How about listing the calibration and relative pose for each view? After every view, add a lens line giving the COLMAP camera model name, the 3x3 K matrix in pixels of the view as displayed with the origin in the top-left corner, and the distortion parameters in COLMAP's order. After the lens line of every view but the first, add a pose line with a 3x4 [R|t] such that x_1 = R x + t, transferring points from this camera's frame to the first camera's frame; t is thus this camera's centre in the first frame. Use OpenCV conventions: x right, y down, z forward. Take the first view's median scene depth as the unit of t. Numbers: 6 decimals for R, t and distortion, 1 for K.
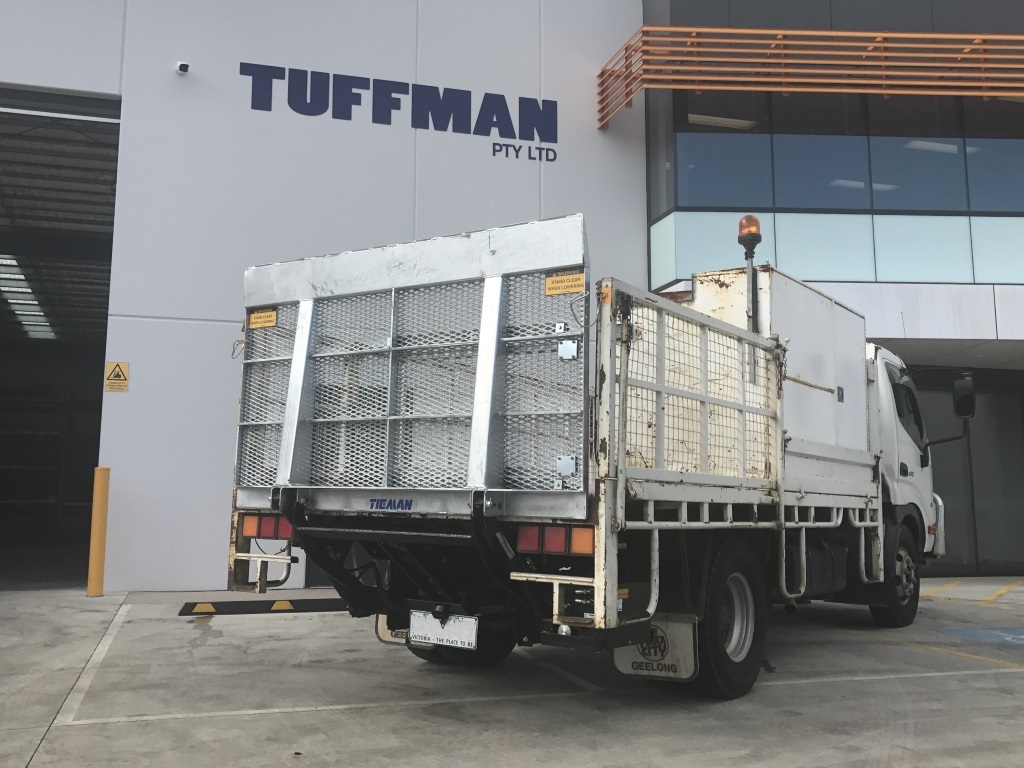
lens RADIAL K [[882.7, 0, 526.7], [0, 882.7, 358.7], [0, 0, 1]] dist [0.044388, -0.022127]
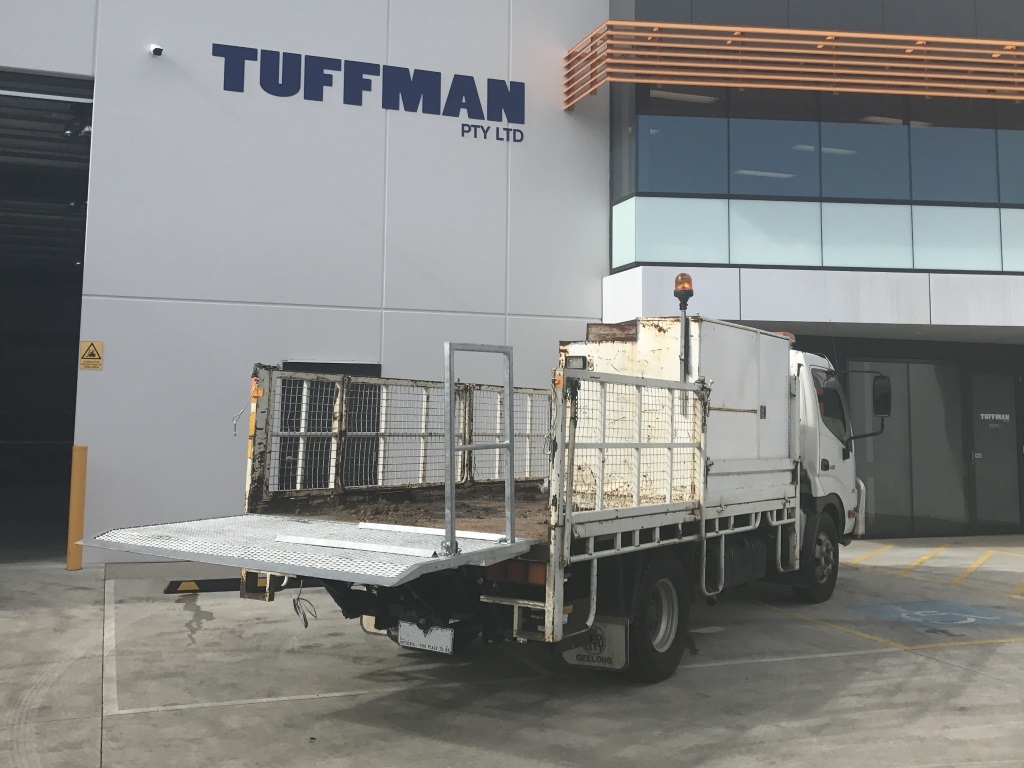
lens RADIAL K [[919.7, 0, 543.6], [0, 919.7, 323.9], [0, 0, 1]] dist [0.093754, -0.103139]
pose [[0.998175, 0.013886, 0.058769, -0.006812], [-0.016072, 0.999190, 0.036884, -0.118635], [-0.058209, -0.037761, 0.997590, -0.193574]]
